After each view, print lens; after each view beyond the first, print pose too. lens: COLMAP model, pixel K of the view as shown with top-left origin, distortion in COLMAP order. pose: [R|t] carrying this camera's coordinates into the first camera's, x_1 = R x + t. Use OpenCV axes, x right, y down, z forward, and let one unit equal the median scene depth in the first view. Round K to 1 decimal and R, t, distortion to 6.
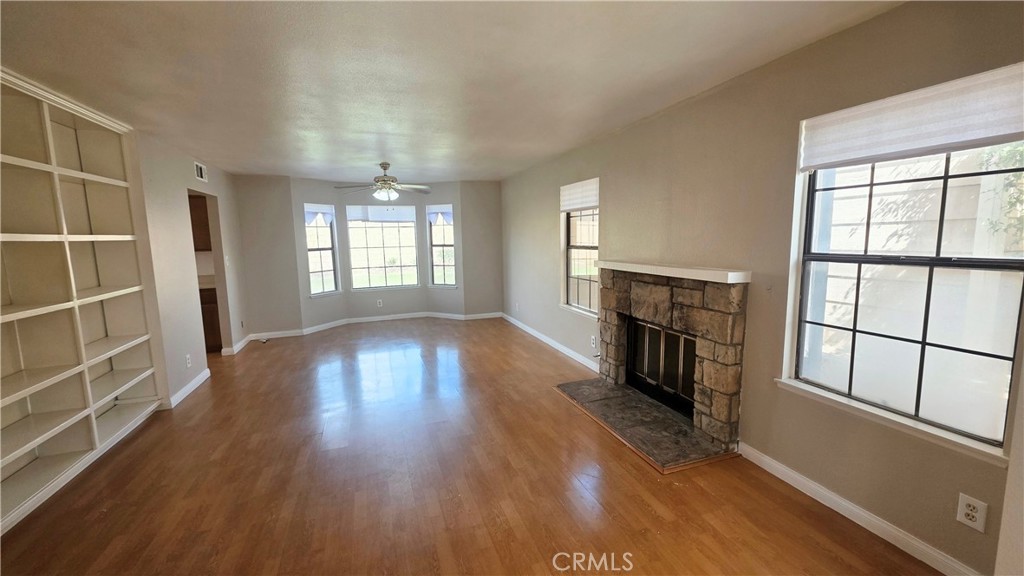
lens RADIAL K [[403.3, 0, 512.0], [0, 403.3, 288.0], [0, 0, 1]] dist [0.002344, 0.000072]
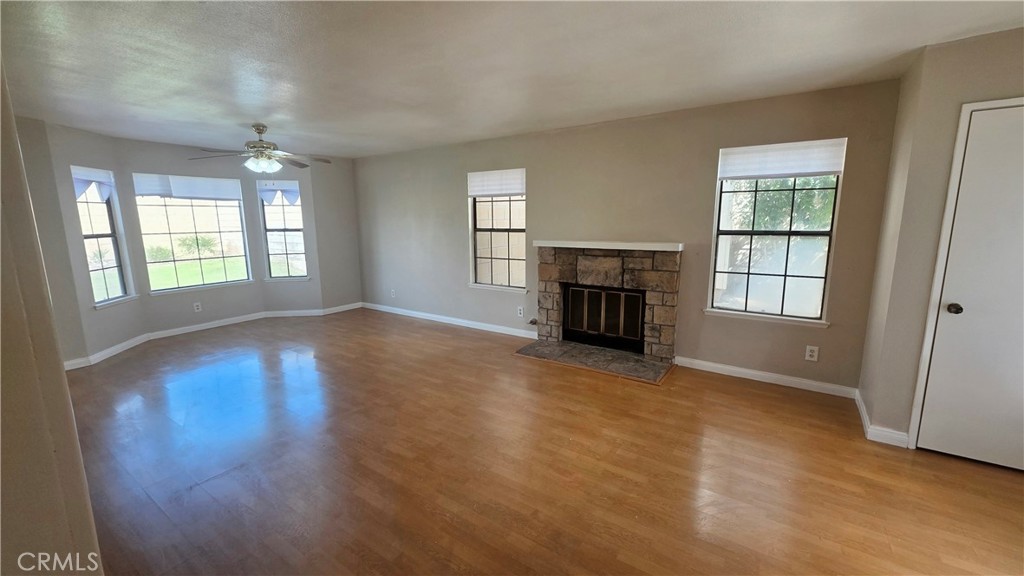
lens RADIAL K [[403.3, 0, 512.0], [0, 403.3, 288.0], [0, 0, 1]] dist [0.002344, 0.000072]
pose [[0.811790, -0.088023, 0.577277, -0.559289], [0.067982, 0.996098, 0.056286, -0.001235], [-0.579979, -0.006448, 0.814606, 0.089487]]
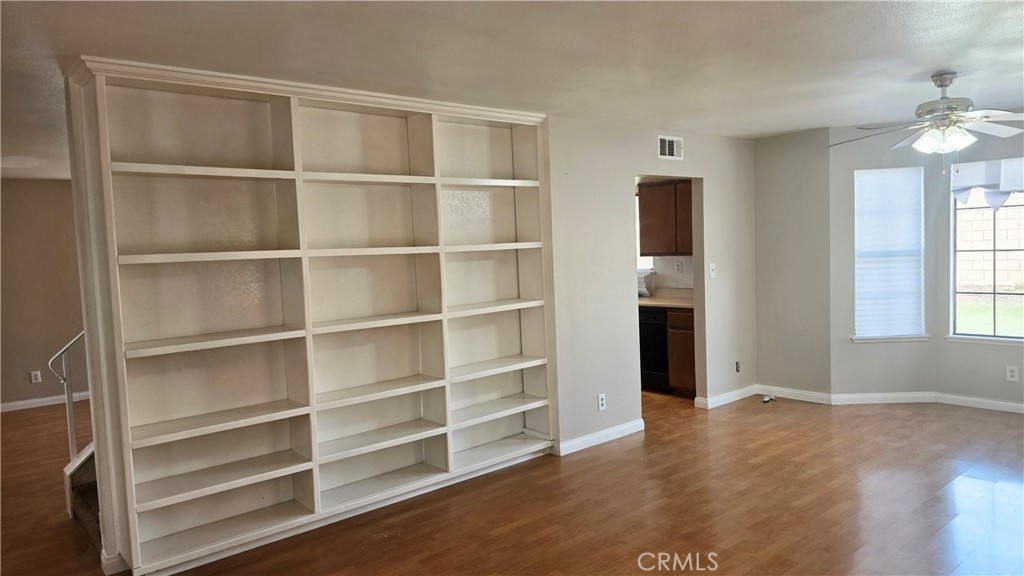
lens RADIAL K [[667.3, 0, 512.0], [0, 667.3, 288.0], [0, 0, 1]] dist [0.002342, 0.000051]
pose [[0.333568, 0.070001, -0.940123, 0.342623], [-0.087054, 0.995266, 0.043219, -0.080738], [0.938698, 0.067425, 0.338083, 0.434592]]
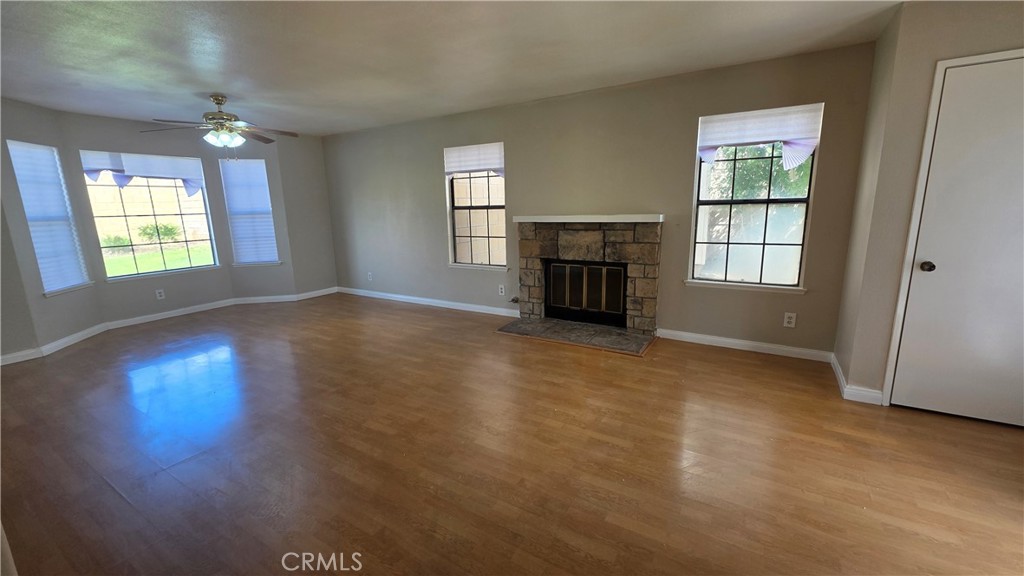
lens RADIAL K [[404.4, 0, 512.0], [0, 404.4, 288.0], [0, 0, 1]] dist [0.001772, 0.000274]
pose [[0.780714, -0.123635, 0.612536, -0.551991], [0.086816, 0.992186, 0.089611, 0.032053], [-0.618828, -0.016783, 0.785347, 0.105178]]
